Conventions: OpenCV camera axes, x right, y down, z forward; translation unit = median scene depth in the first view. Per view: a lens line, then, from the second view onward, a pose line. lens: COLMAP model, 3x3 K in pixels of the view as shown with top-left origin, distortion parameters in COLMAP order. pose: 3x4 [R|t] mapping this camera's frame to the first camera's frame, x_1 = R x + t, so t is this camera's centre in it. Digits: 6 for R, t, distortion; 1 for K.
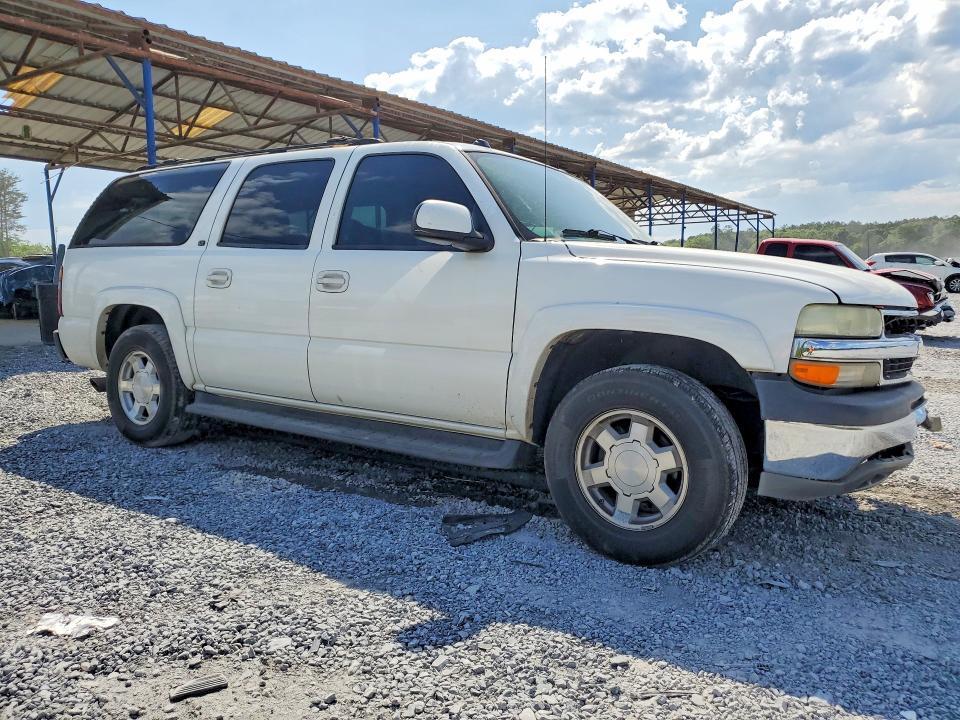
lens RADIAL K [[728.0, 0, 482.3], [0, 728.0, 359.0], [0, 0, 1]] dist [0.003508, 0.003784]
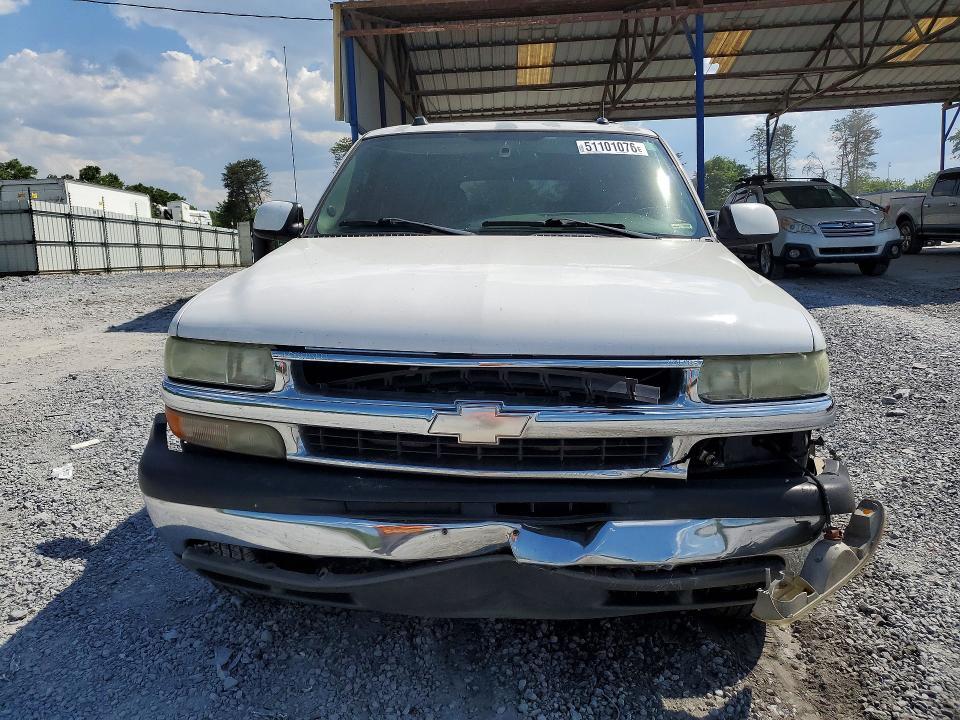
lens RADIAL K [[728.0, 0, 482.3], [0, 728.0, 359.0], [0, 0, 1]] dist [0.003508, 0.003784]
pose [[0.505840, 0.131001, -0.852622, 0.176634], [-0.055769, 0.991300, 0.119221, -0.022100], [0.860823, -0.012757, 0.508745, 0.119327]]
